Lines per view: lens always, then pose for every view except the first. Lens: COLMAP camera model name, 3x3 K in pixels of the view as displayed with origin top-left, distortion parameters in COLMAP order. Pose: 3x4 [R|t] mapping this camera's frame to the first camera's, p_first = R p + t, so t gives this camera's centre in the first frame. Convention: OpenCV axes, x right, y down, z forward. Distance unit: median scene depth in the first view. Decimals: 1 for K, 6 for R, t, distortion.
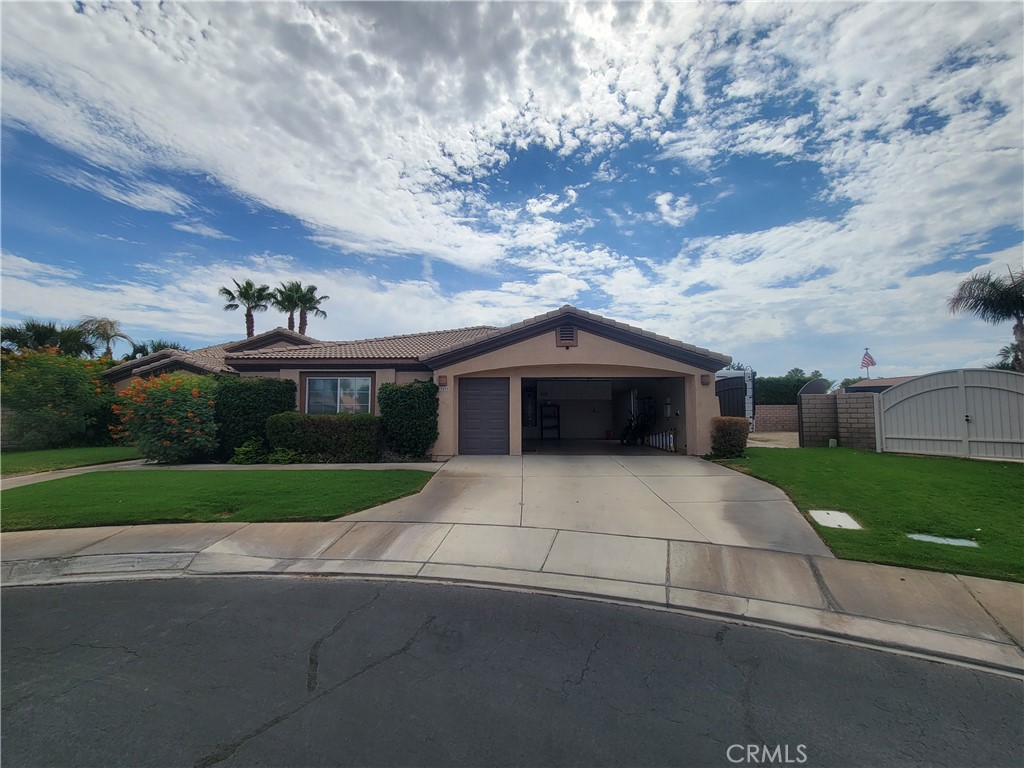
lens RADIAL K [[412.6, 0, 503.8], [0, 412.6, 387.1], [0, 0, 1]] dist [0.001224, -0.005427]
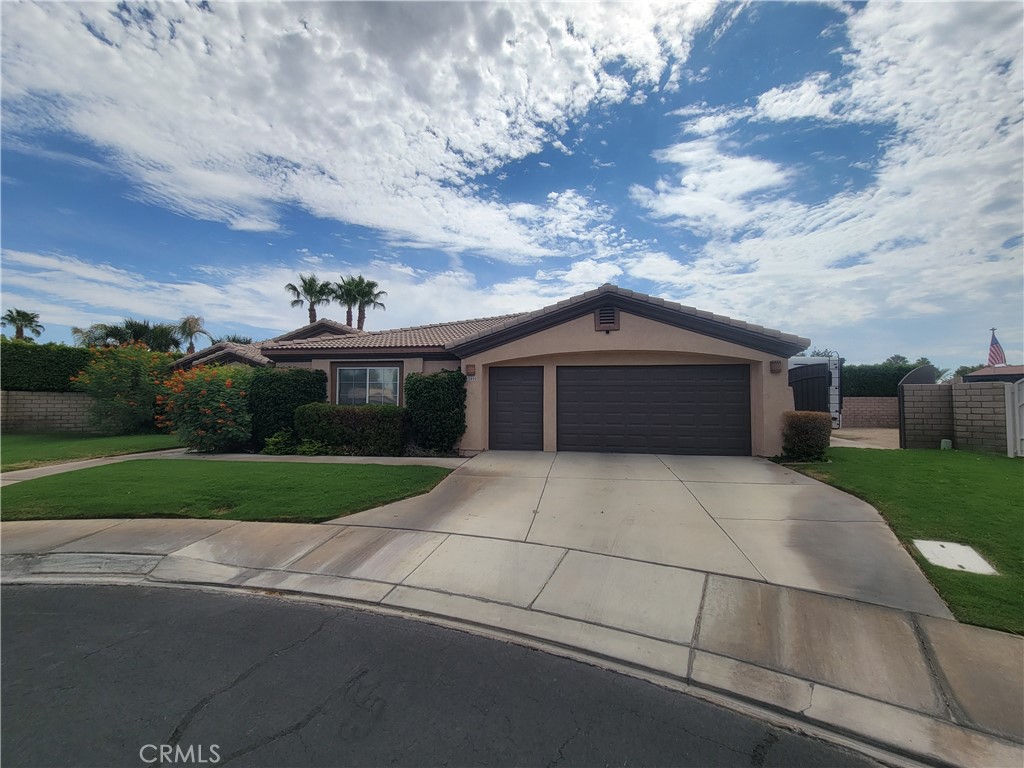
lens RADIAL K [[407.0, 0, 512.0], [0, 407.0, 384.0], [0, 0, 1]] dist [0.001223, -0.003263]
pose [[0.990022, -0.000986, -0.140912, 0.079735], [0.003023, 0.999894, 0.014245, 0.003426], [0.140883, -0.014529, 0.989920, 0.110991]]
